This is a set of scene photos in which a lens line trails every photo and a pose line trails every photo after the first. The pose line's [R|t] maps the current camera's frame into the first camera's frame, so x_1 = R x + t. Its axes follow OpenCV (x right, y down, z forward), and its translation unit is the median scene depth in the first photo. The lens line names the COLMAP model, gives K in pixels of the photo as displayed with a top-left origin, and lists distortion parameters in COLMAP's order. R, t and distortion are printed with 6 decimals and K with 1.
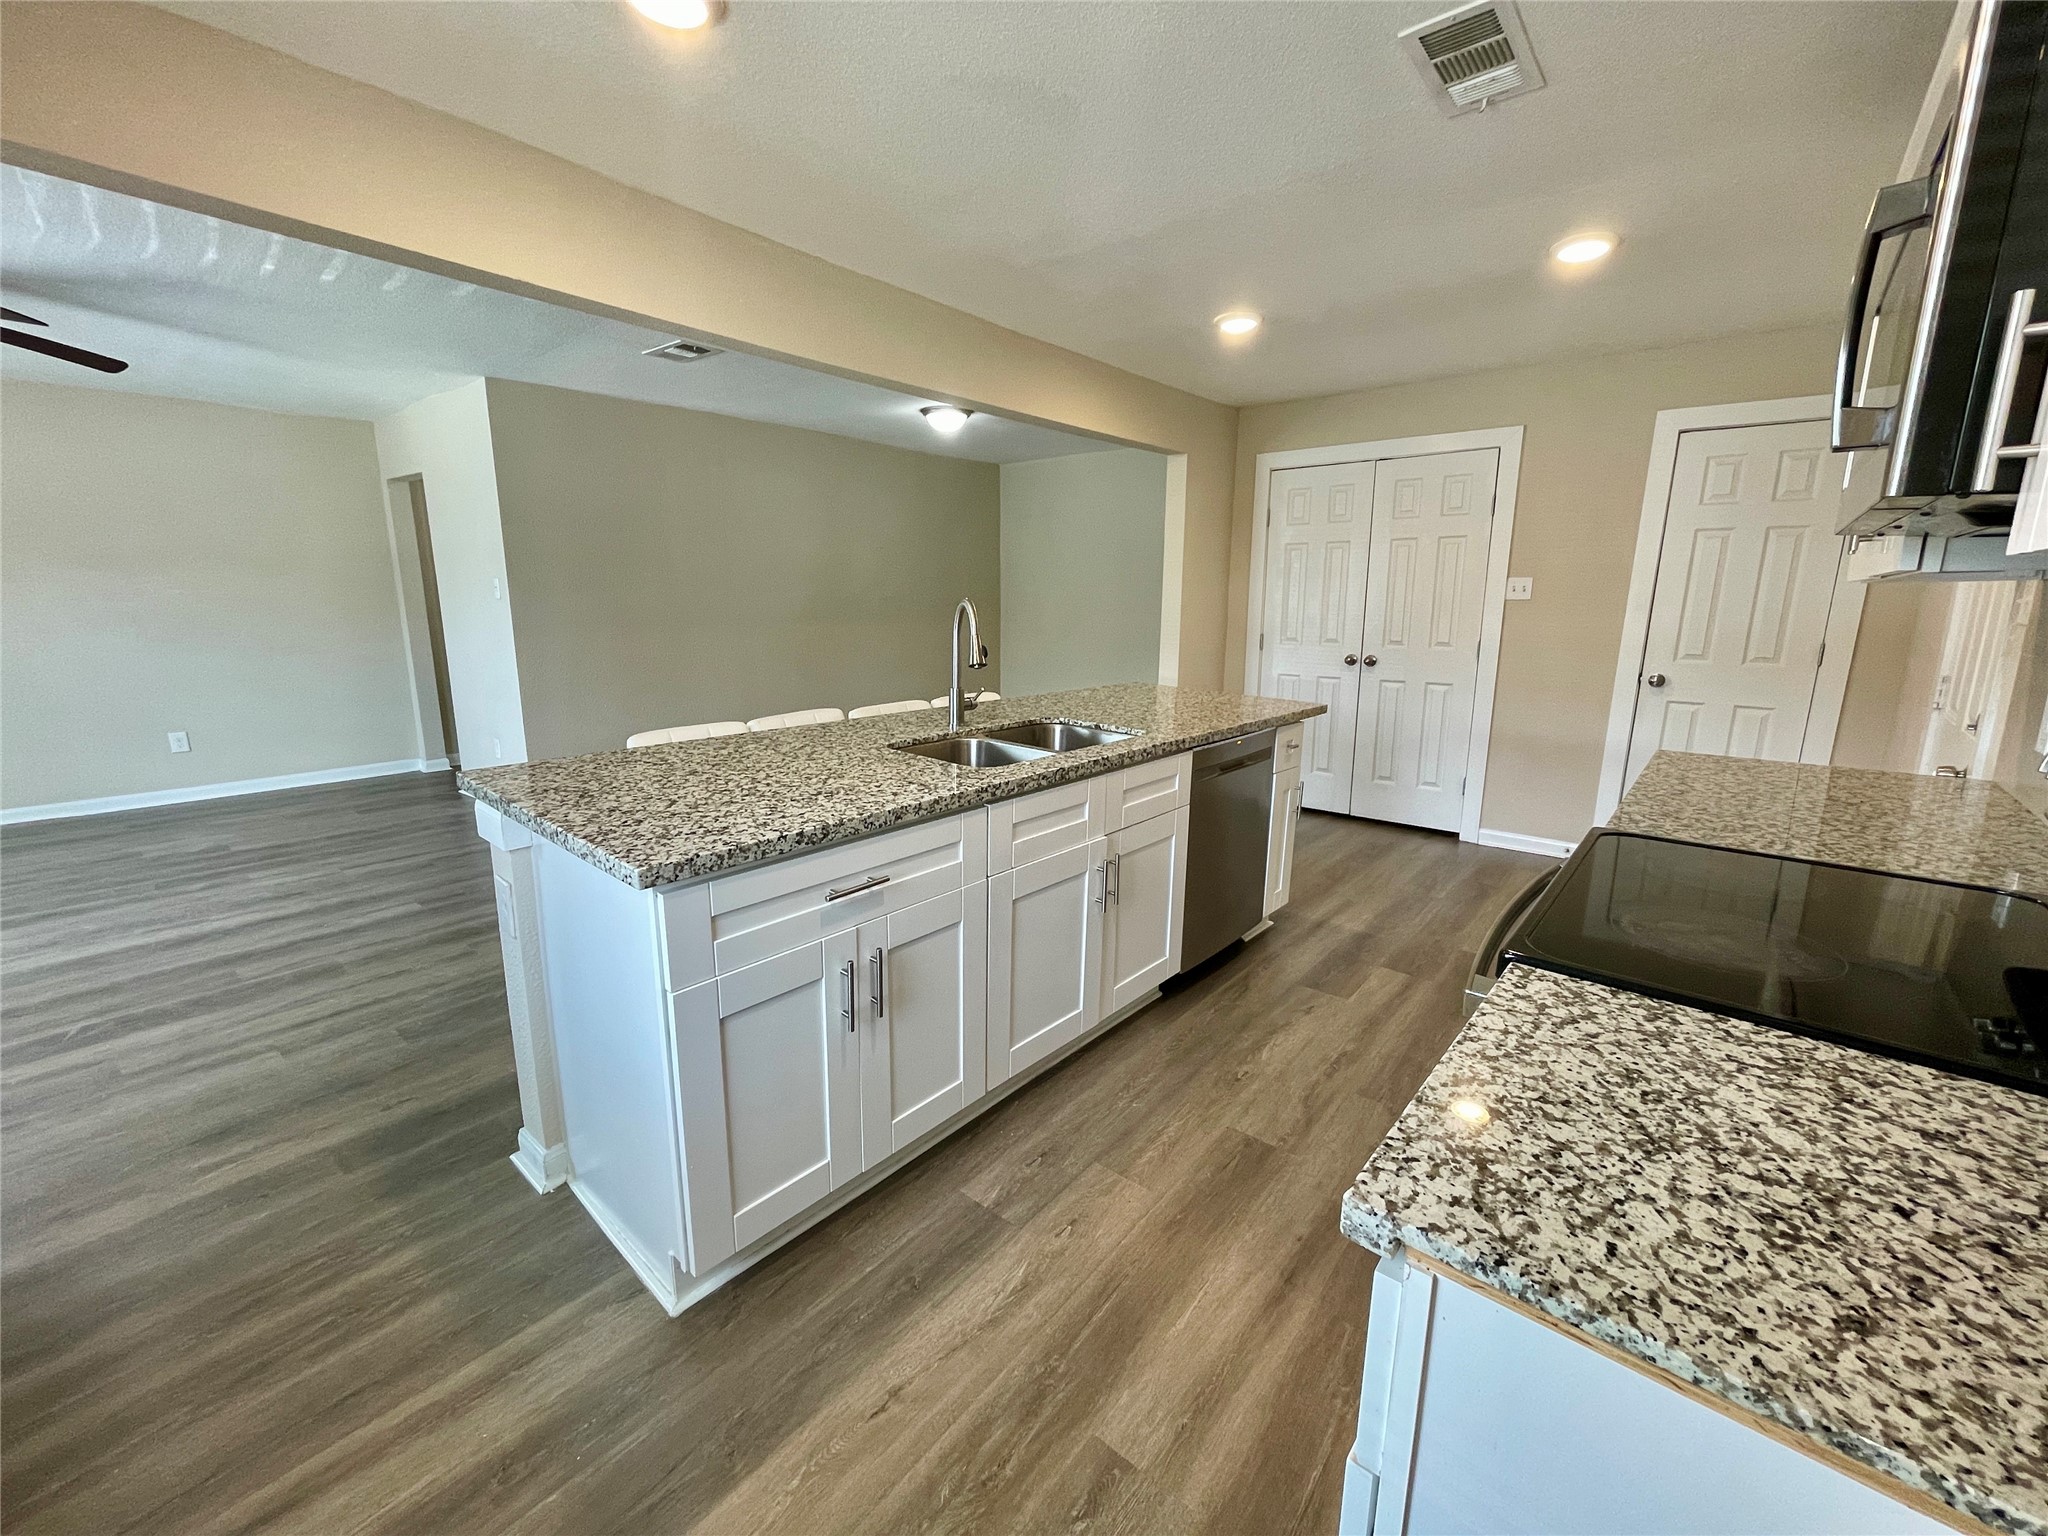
lens RADIAL K [[823.3, 0, 1024.0], [0, 823.3, 768.0], [0, 0, 1]] dist [-0.003470, -0.000037]
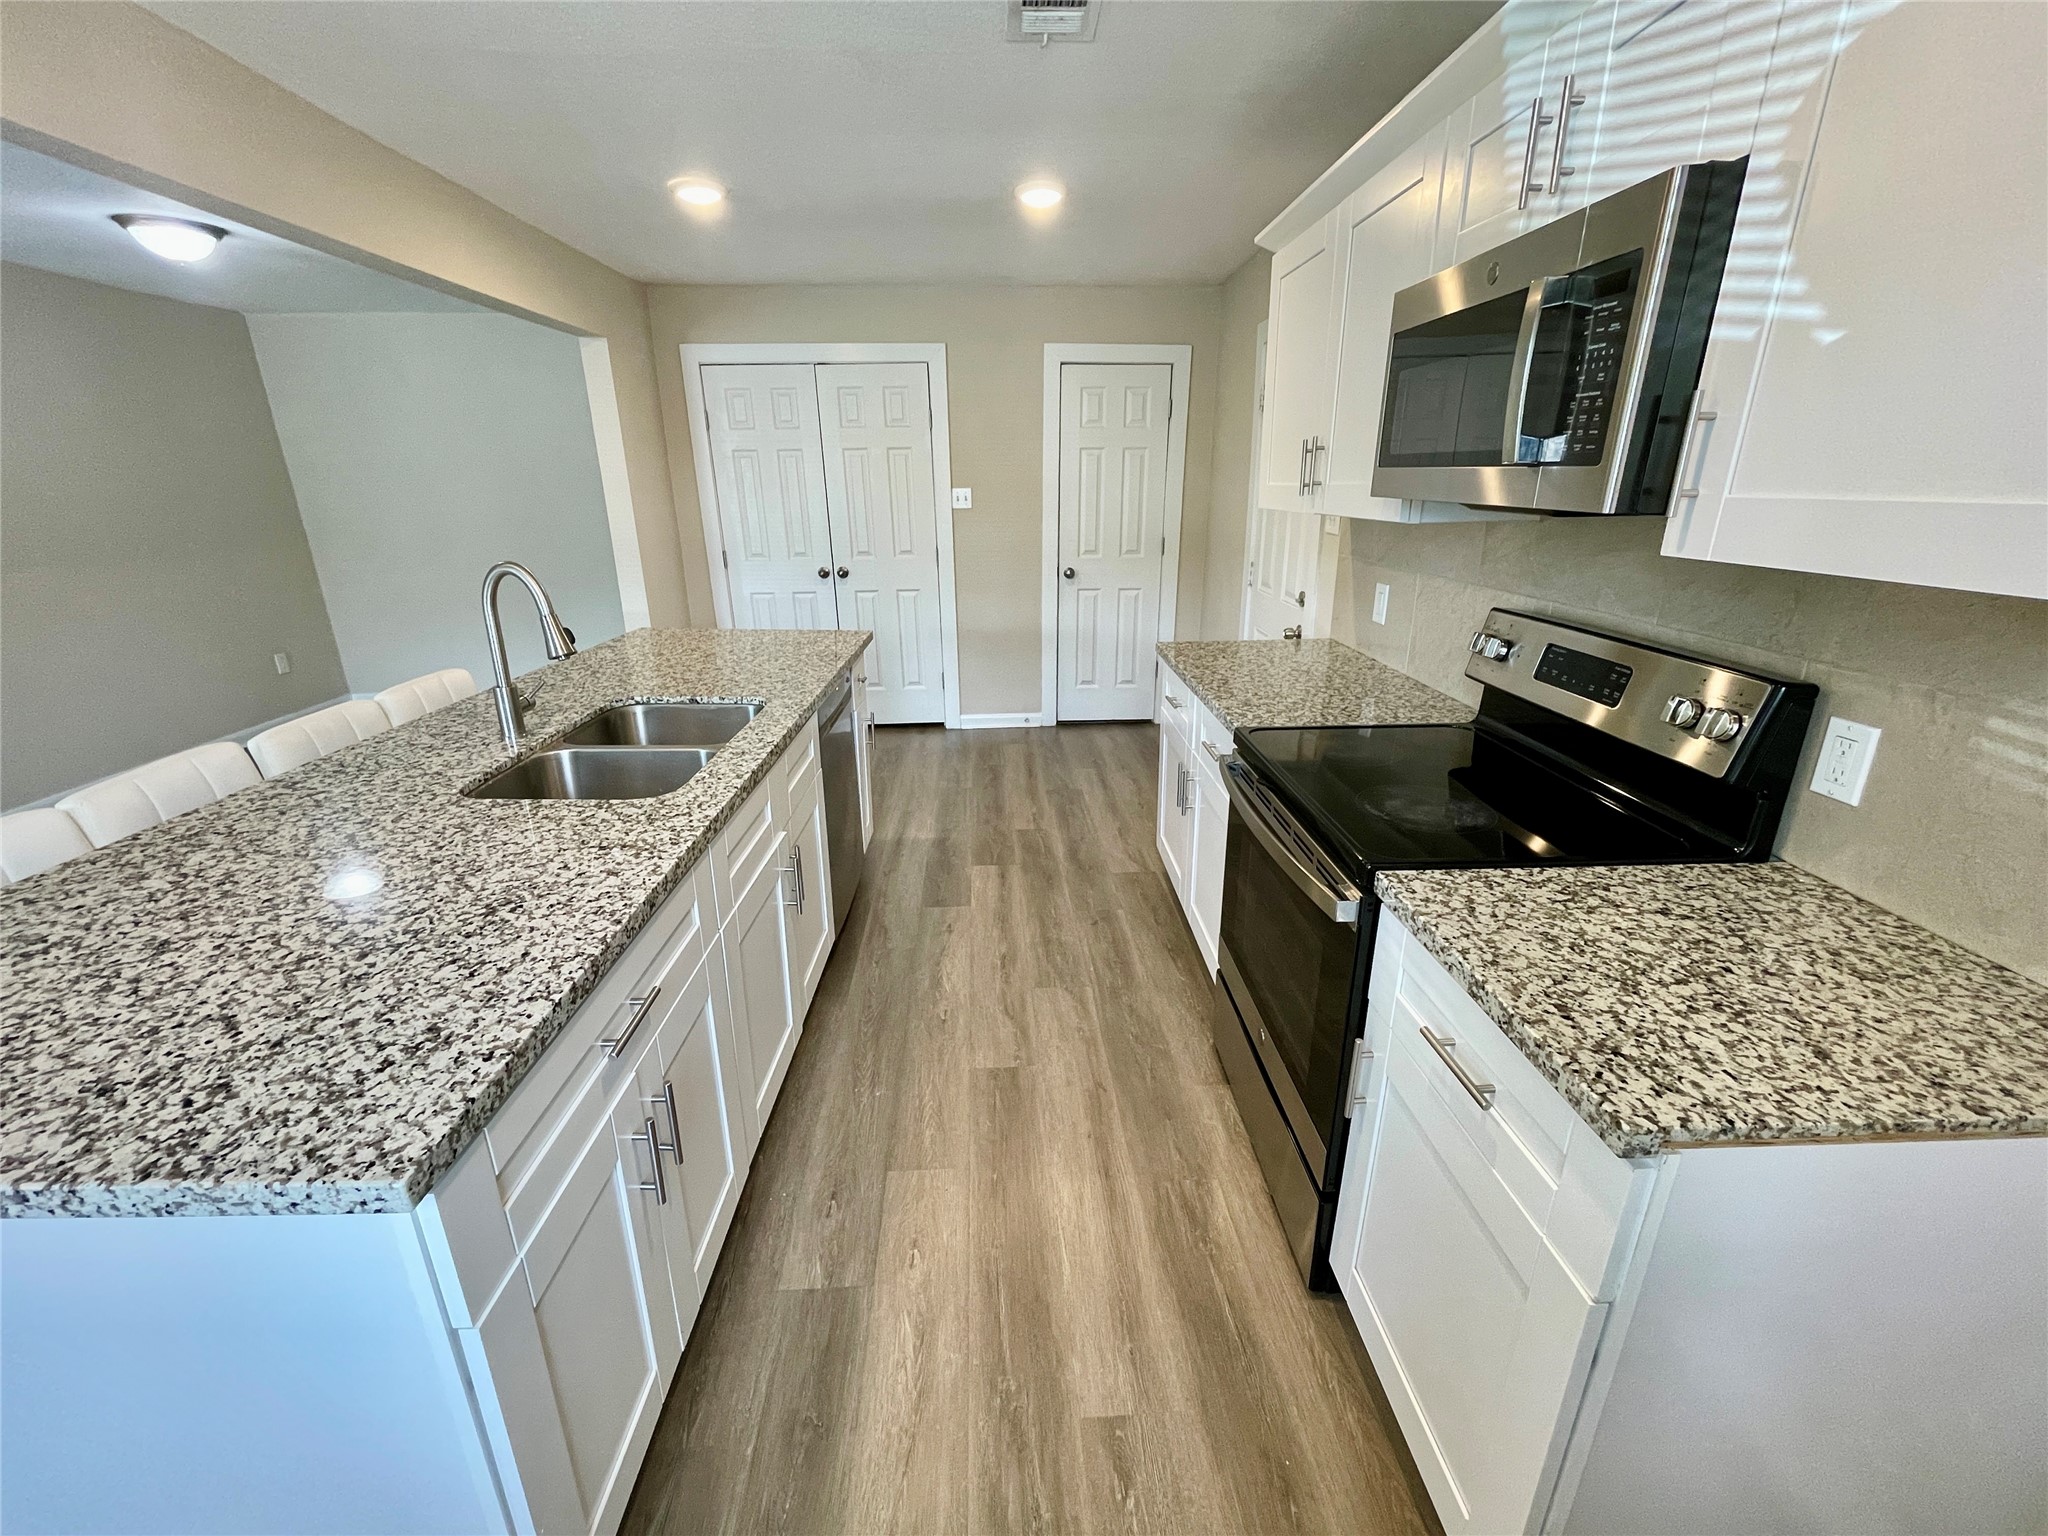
lens RADIAL K [[823.3, 0, 1024.0], [0, 823.3, 768.0], [0, 0, 1]] dist [-0.003470, -0.000037]
pose [[0.733504, -0.234378, 0.637996, -0.352205], [0.151691, 0.971439, 0.182474, -0.141828], [-0.662542, -0.037067, 0.748107, 0.255223]]
